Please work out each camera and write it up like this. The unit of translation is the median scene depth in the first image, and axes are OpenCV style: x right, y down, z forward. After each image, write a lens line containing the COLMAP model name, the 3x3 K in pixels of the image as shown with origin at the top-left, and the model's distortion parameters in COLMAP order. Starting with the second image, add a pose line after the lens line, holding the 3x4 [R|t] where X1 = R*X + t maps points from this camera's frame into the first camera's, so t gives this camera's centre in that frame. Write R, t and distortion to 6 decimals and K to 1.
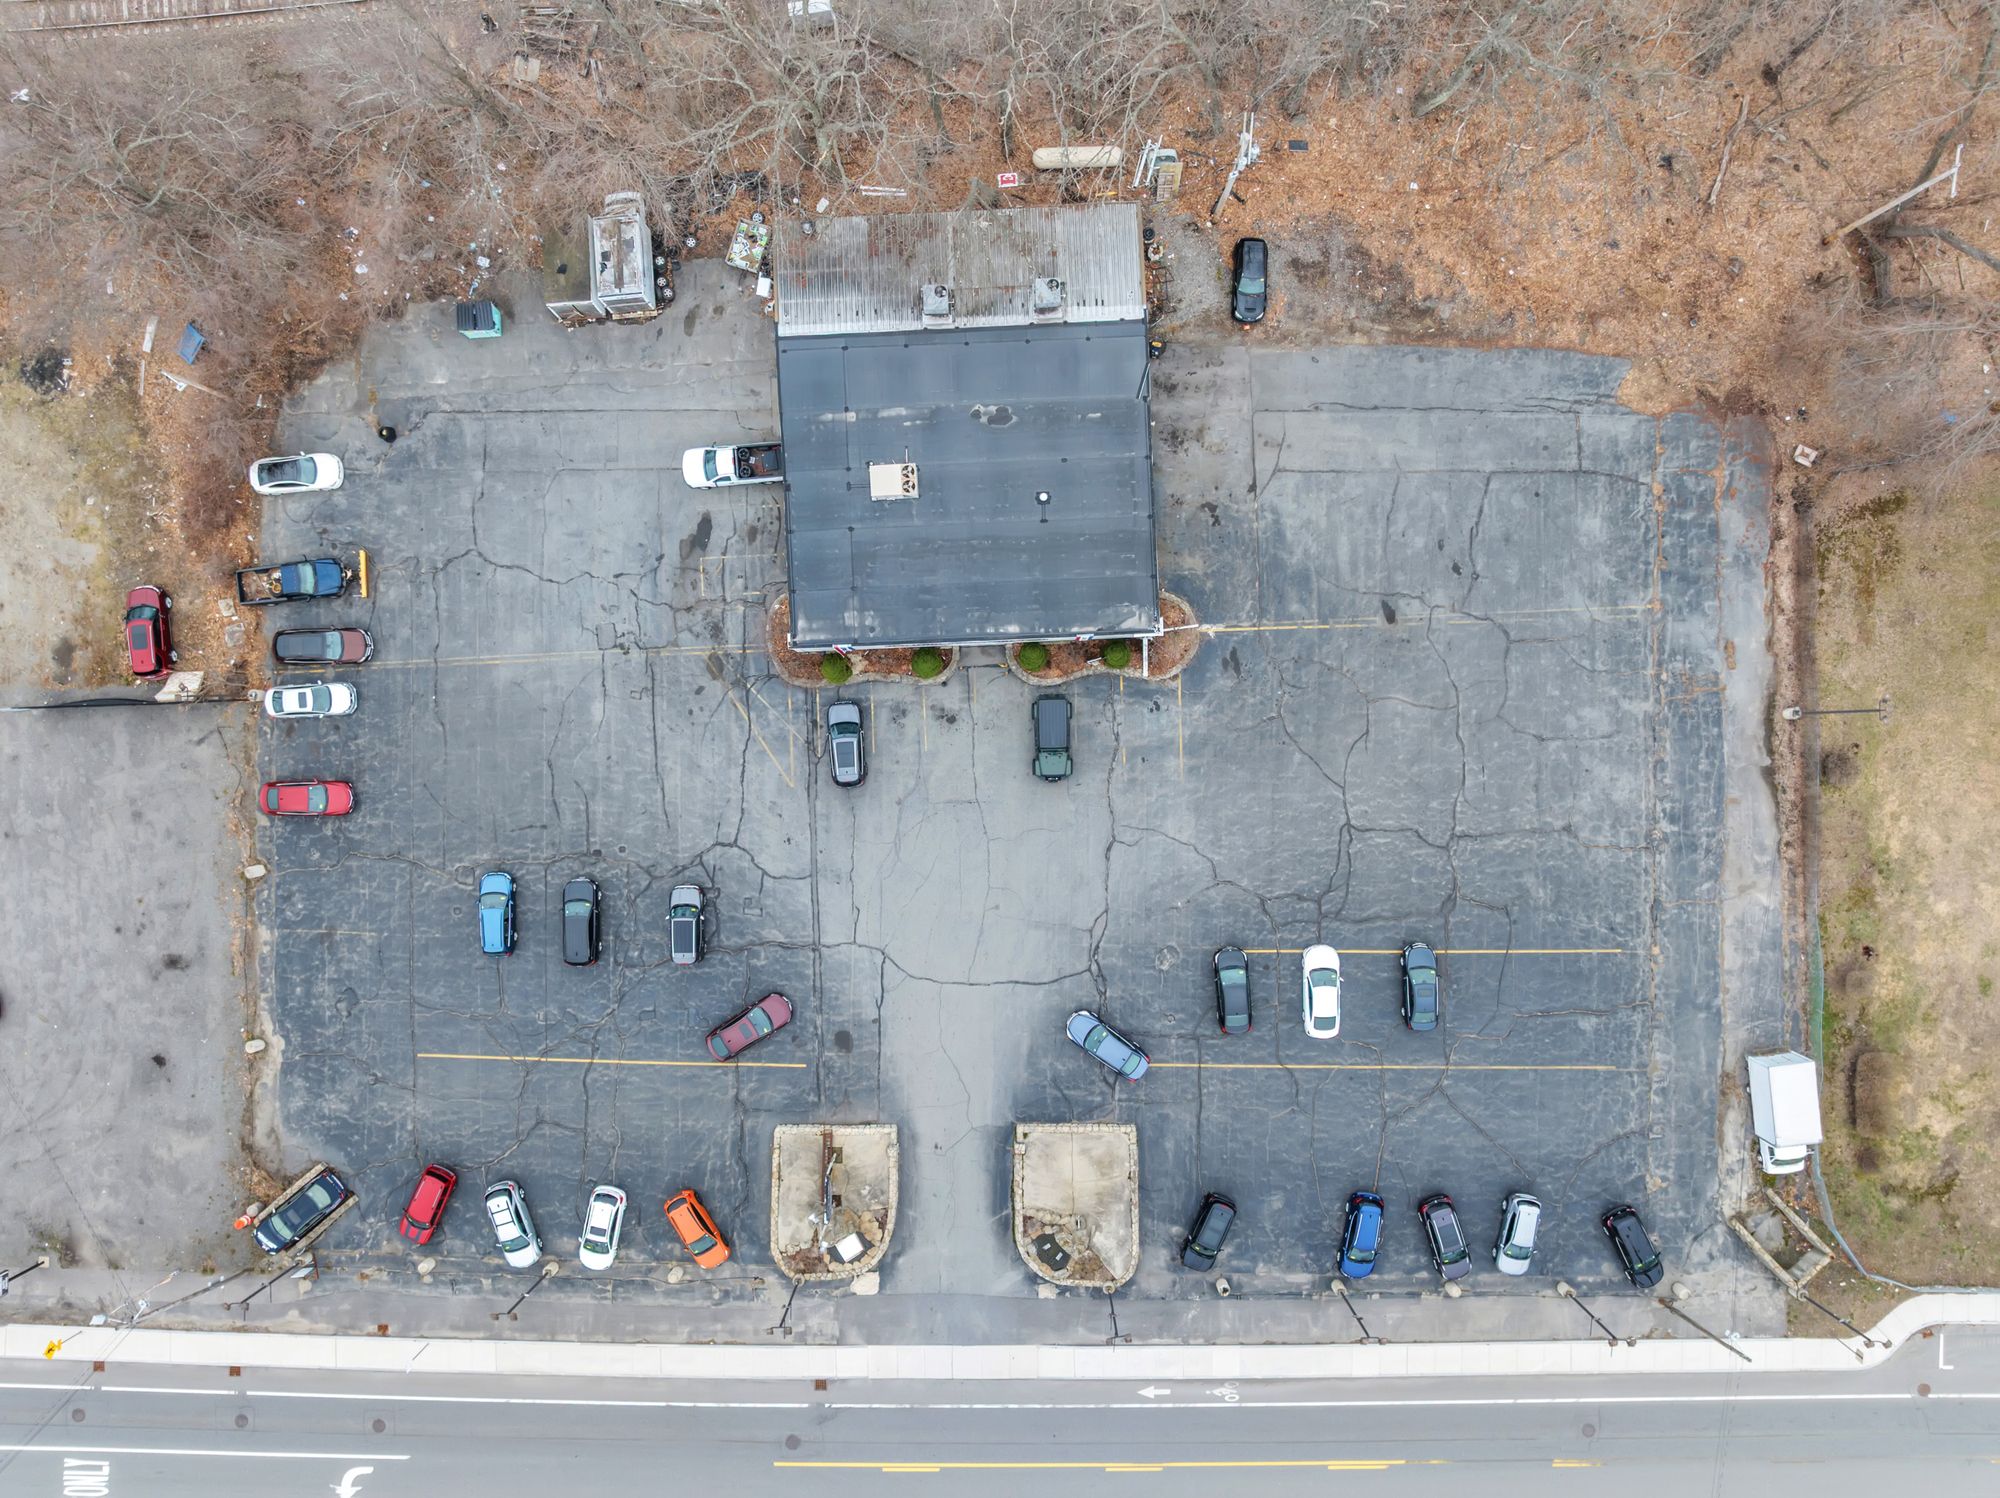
lens RADIAL K [[1420.9, 0, 993.2], [0, 1420.9, 739.2], [0, 0, 1]] dist [-0.042349, 0.004293]
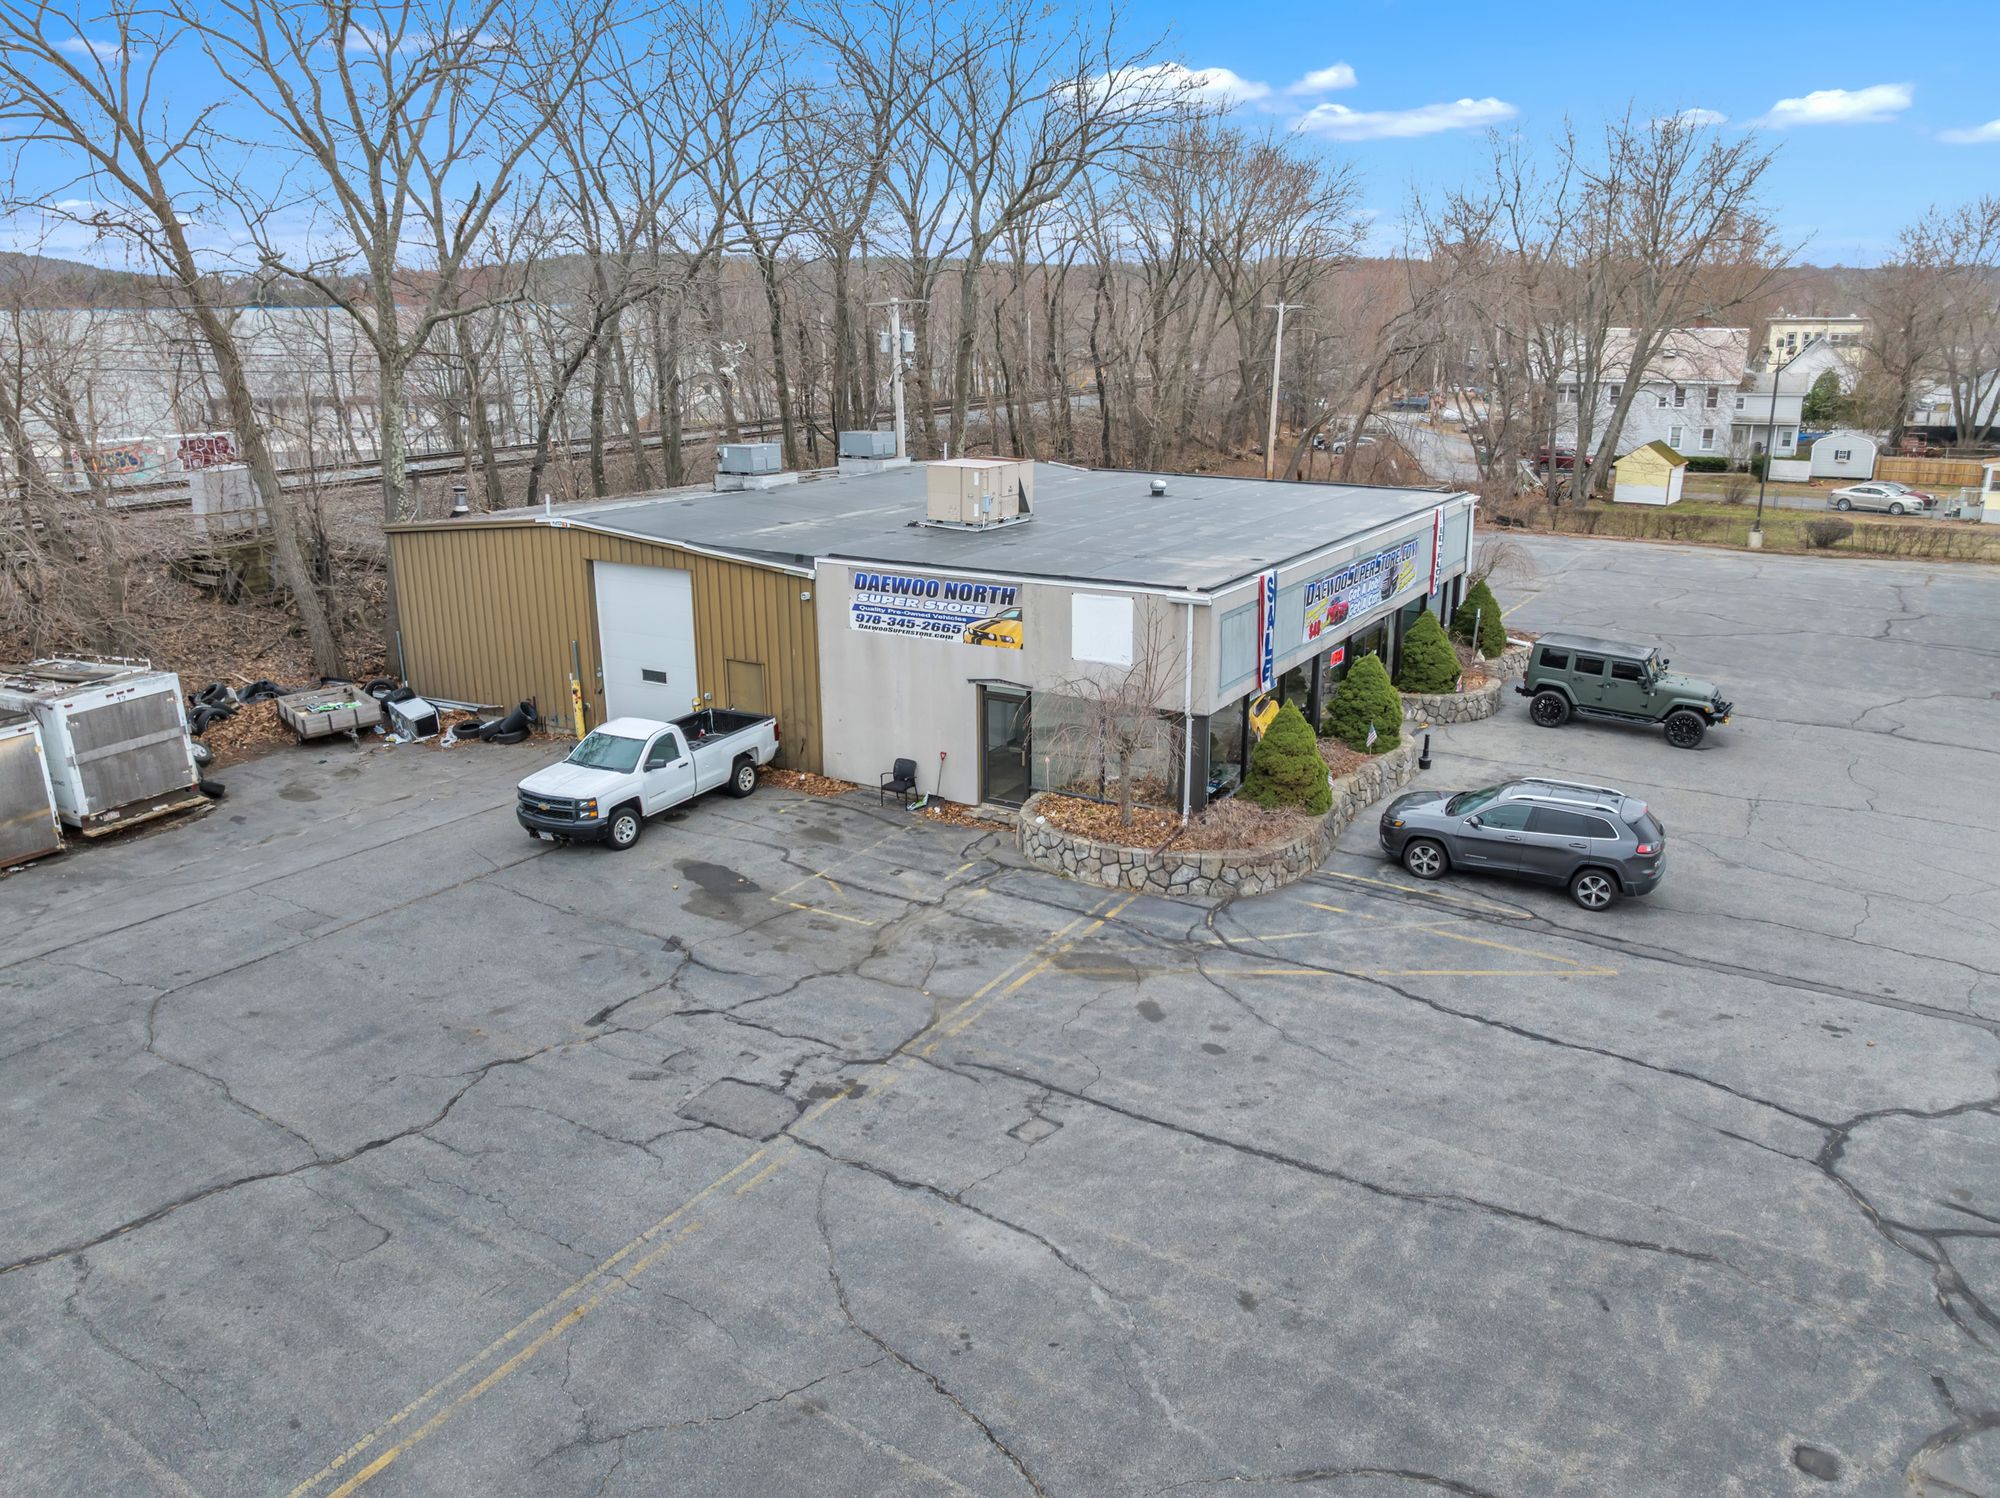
lens RADIAL K [[1424.8, 0, 994.0], [0, 1424.8, 730.1], [0, 0, 1]] dist [-0.036607, -0.005228]
pose [[0.553537, -0.219547, 0.803366, -0.419516], [0.832825, 0.146860, -0.533700, 0.072368], [-0.000810, 0.964485, 0.264137, 0.882221]]
